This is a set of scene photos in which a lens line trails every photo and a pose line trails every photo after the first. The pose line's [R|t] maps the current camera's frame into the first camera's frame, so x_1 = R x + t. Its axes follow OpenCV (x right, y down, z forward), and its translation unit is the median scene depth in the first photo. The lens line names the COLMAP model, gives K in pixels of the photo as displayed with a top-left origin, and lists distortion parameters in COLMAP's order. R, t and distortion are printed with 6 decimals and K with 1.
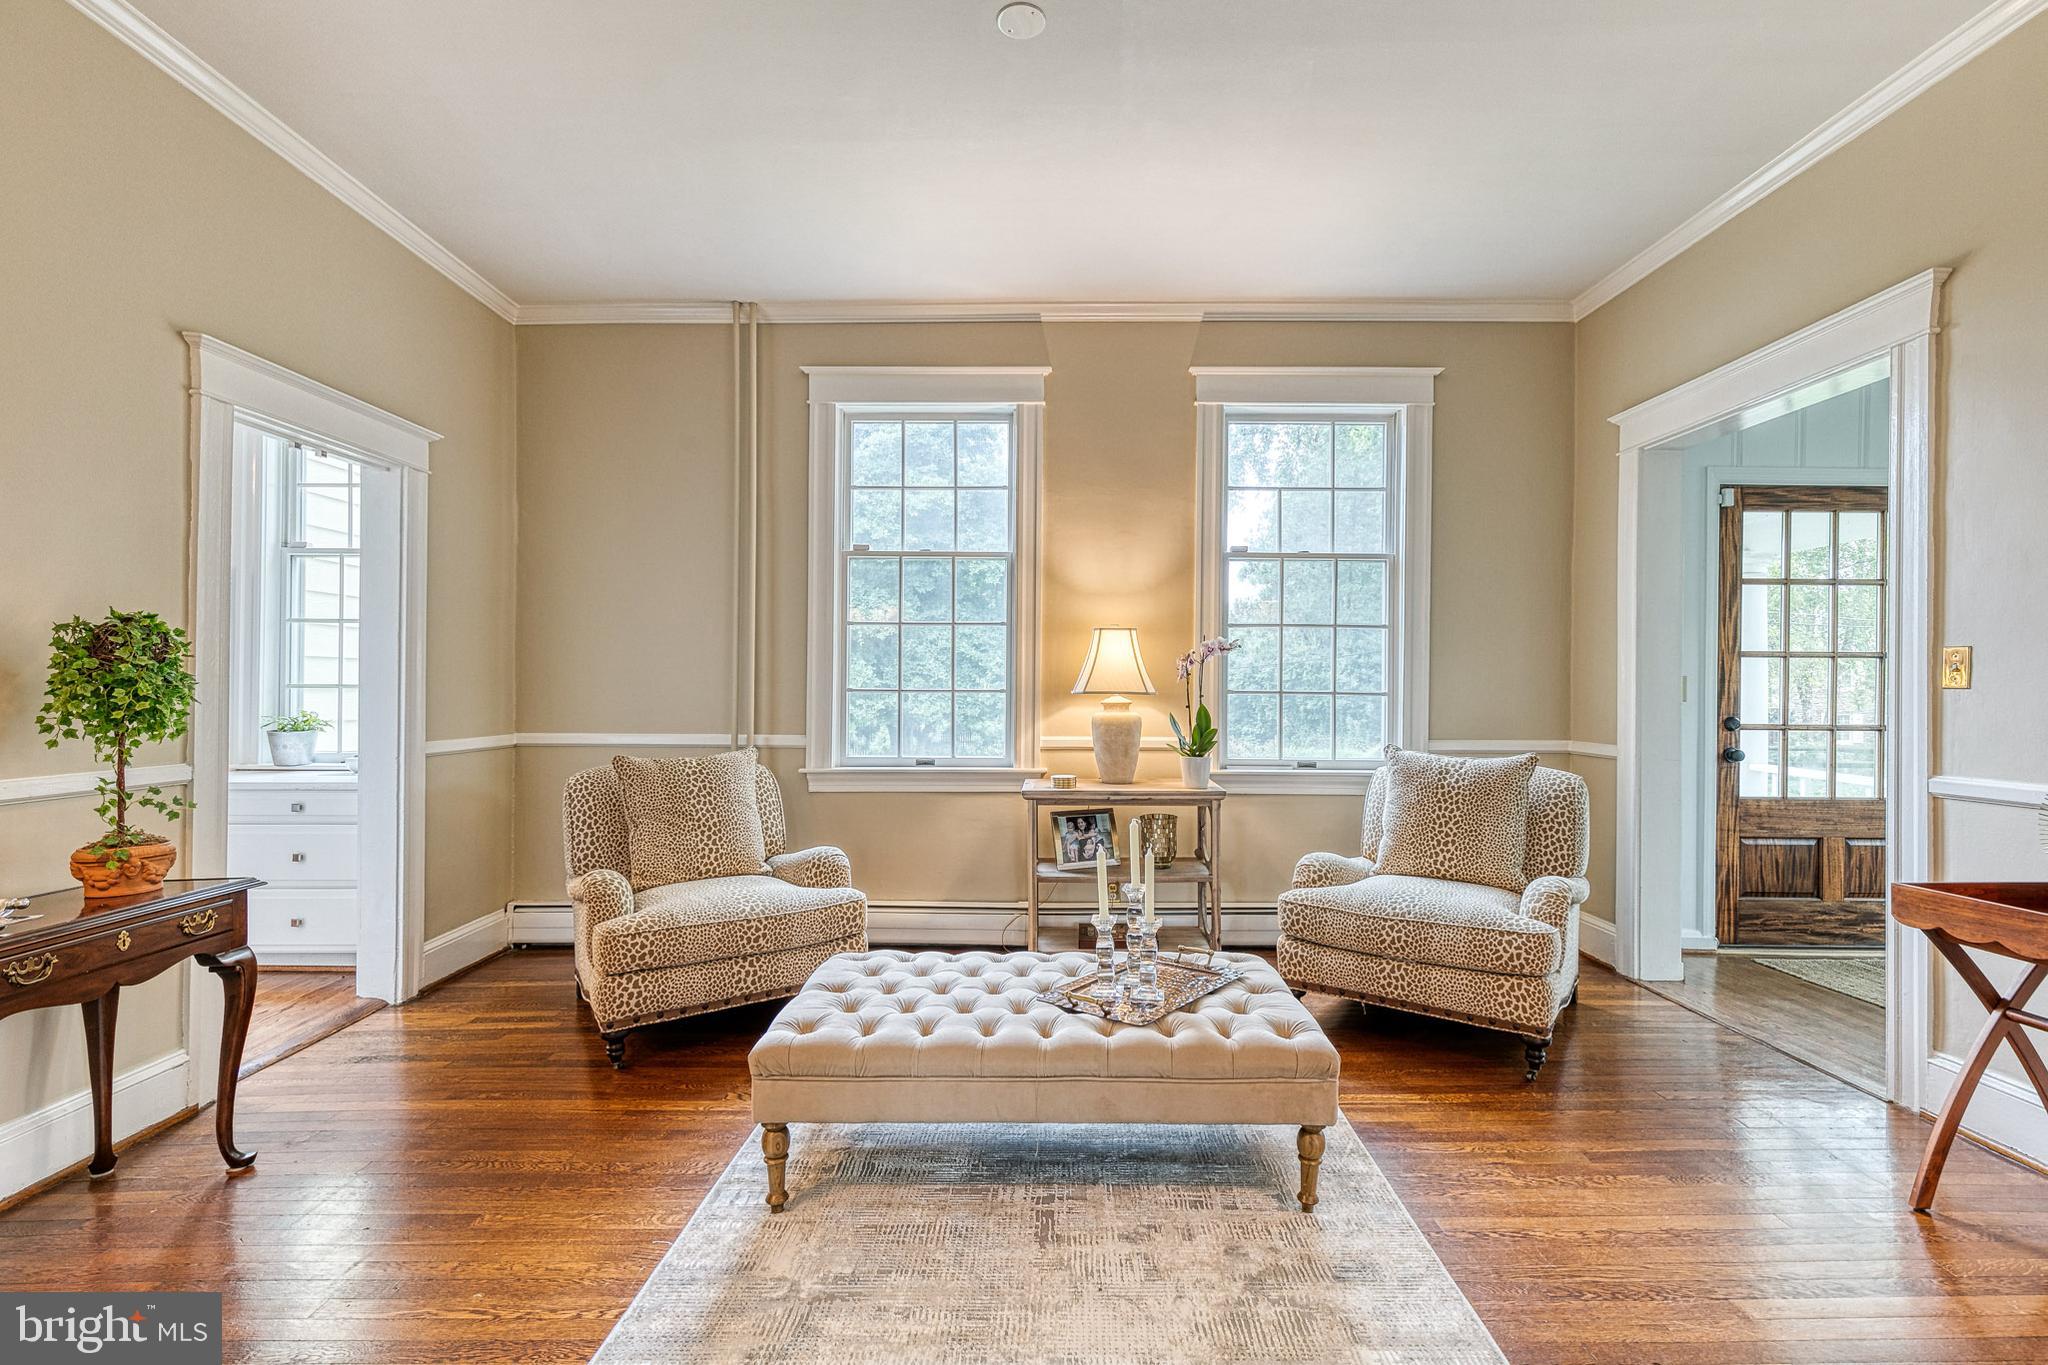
lens RADIAL K [[924.5, 0, 1024.0], [0, 924.5, 682.5], [0, 0, 1]] dist [0.000056, -0.000318]
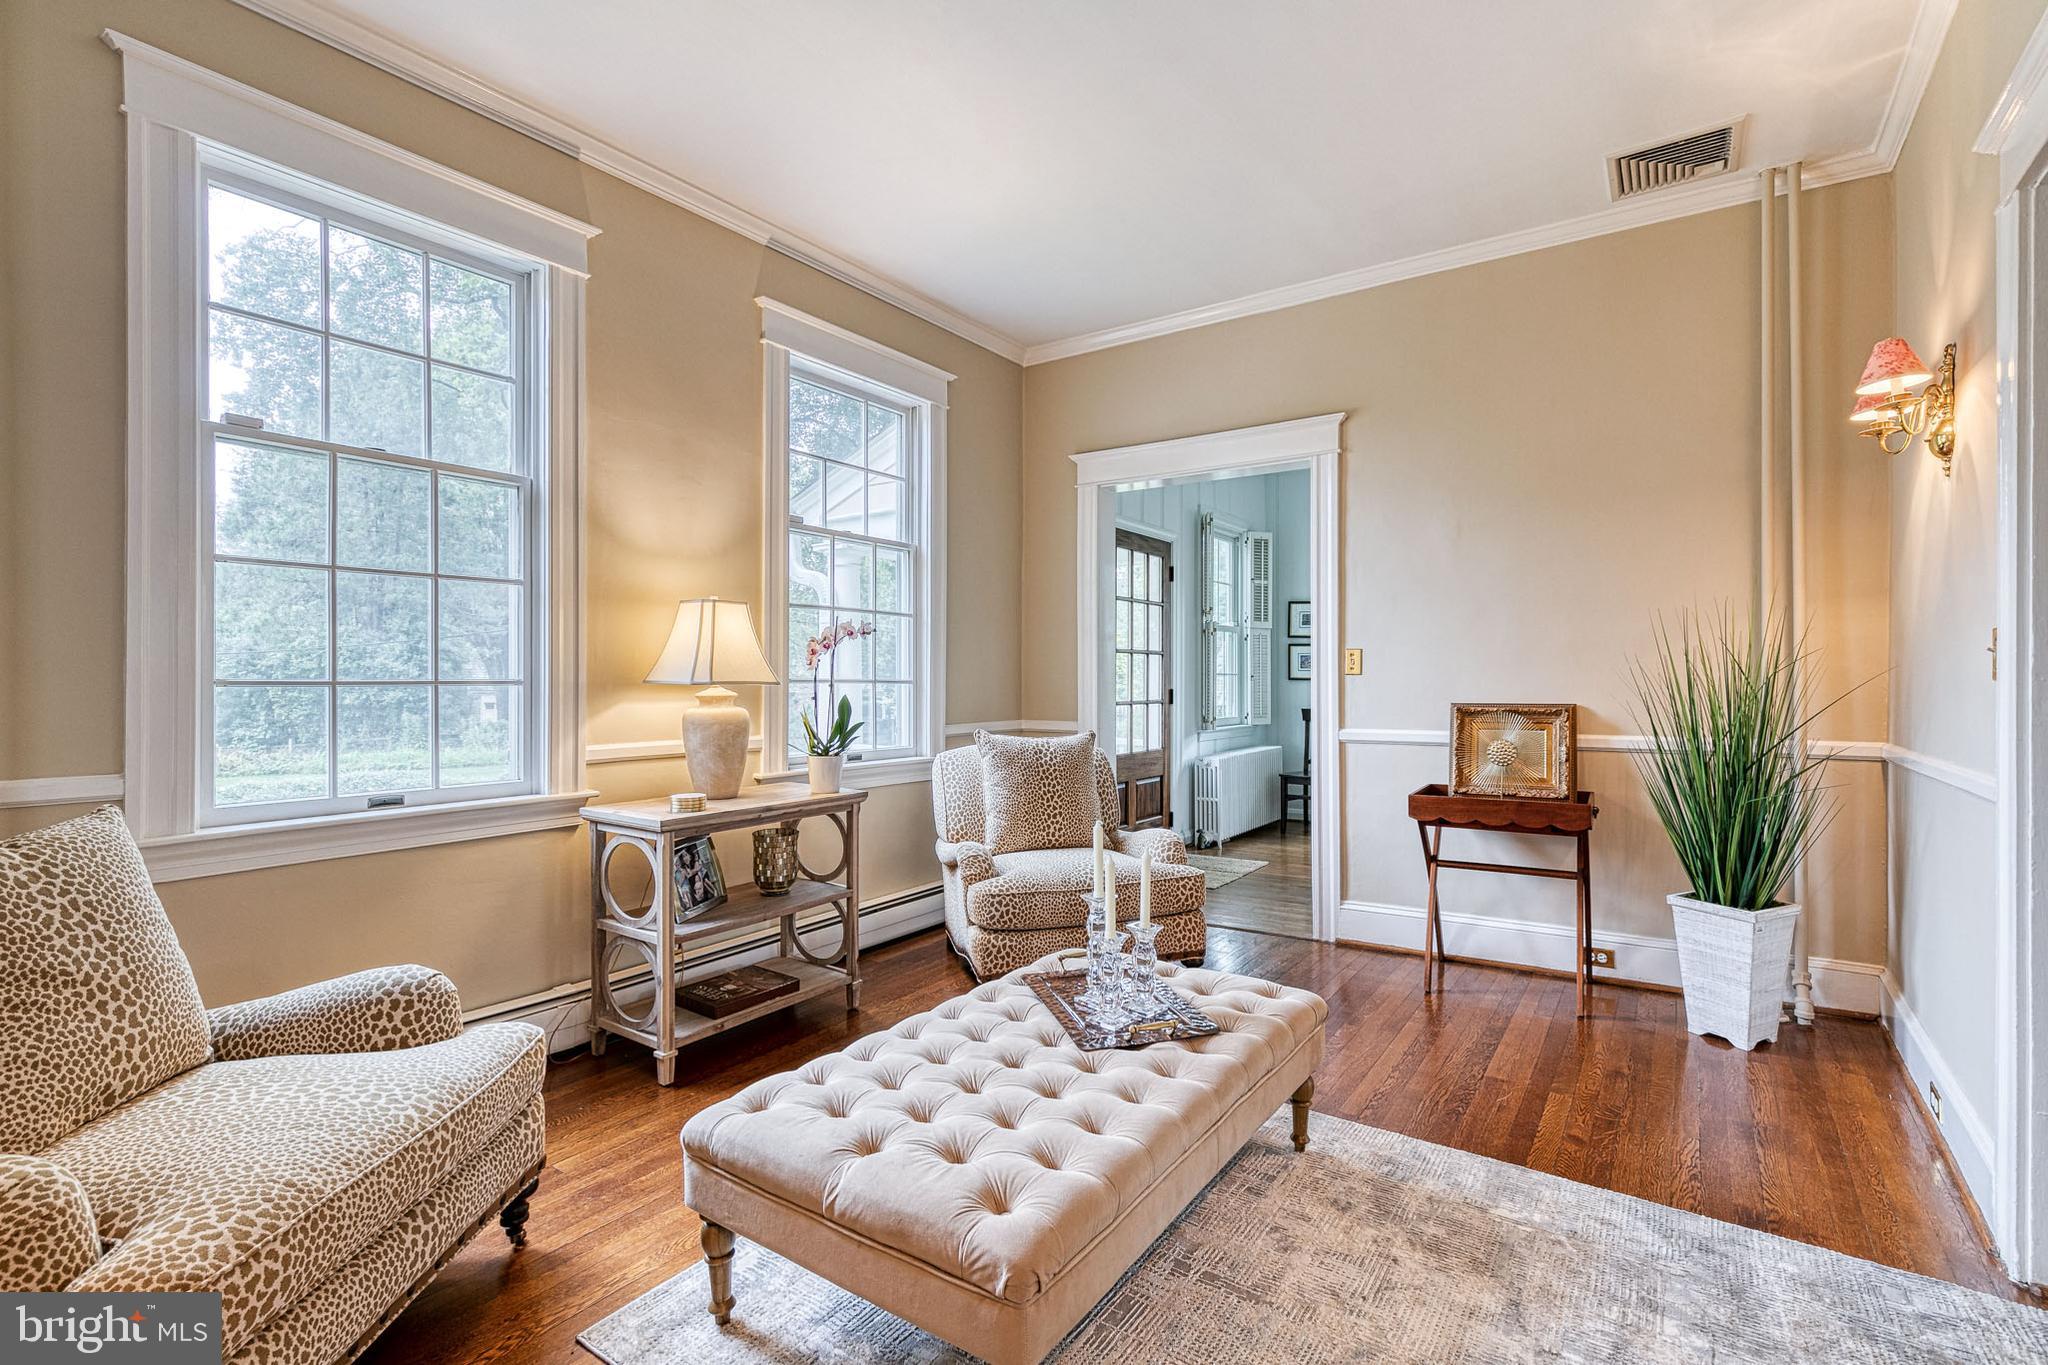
lens RADIAL K [[945.6, 0, 1029.9], [0, 945.6, 671.7], [0, 0, 1]] dist [0.020931, -0.008740]
pose [[0.559184, 0.000689, 0.829044, -0.409092], [-0.000603, 1.000000, -0.000424, 0.001544], [-0.829044, -0.000263, 0.559184, 0.319379]]
